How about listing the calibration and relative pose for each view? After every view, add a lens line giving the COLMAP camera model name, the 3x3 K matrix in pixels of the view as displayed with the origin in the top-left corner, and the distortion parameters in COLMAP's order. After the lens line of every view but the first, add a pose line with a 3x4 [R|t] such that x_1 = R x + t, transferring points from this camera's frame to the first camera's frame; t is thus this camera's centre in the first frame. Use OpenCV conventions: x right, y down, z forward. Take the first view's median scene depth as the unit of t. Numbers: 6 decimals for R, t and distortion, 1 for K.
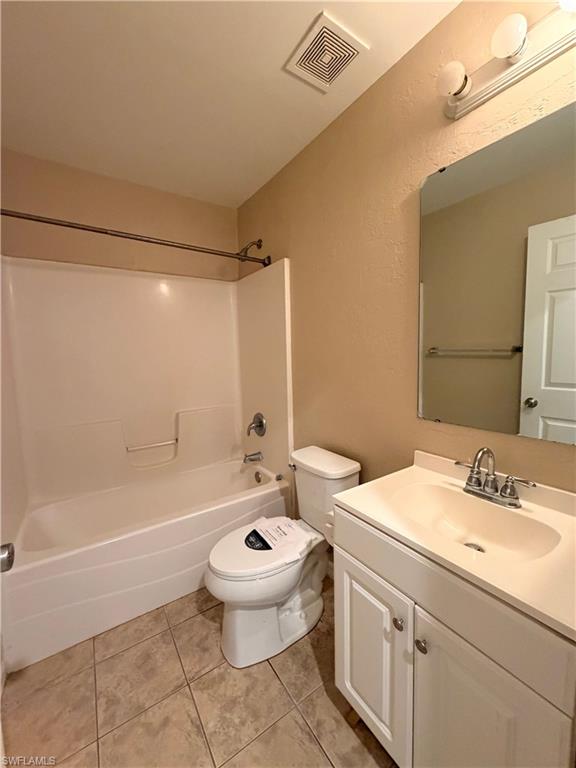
lens RADIAL K [[309.8, 0, 292.1], [0, 309.8, 384.9], [0, 0, 1]] dist [0.000177, 0.000188]
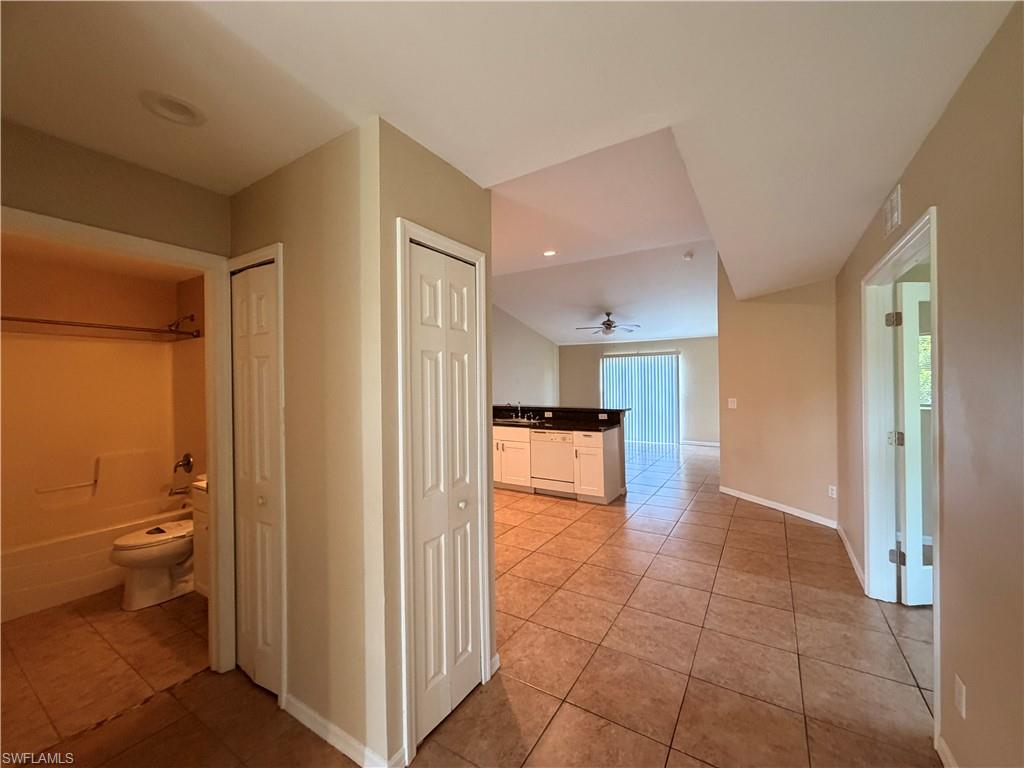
lens RADIAL K [[413.0, 0, 509.5], [0, 413.0, 379.9], [0, 0, 1]] dist [0.000177, 0.000188]
pose [[0.919443, 0.011723, 0.393048, 0.428087], [0.032898, 0.993758, -0.106597, 0.022205], [-0.391844, 0.110940, 0.913318, -1.029640]]
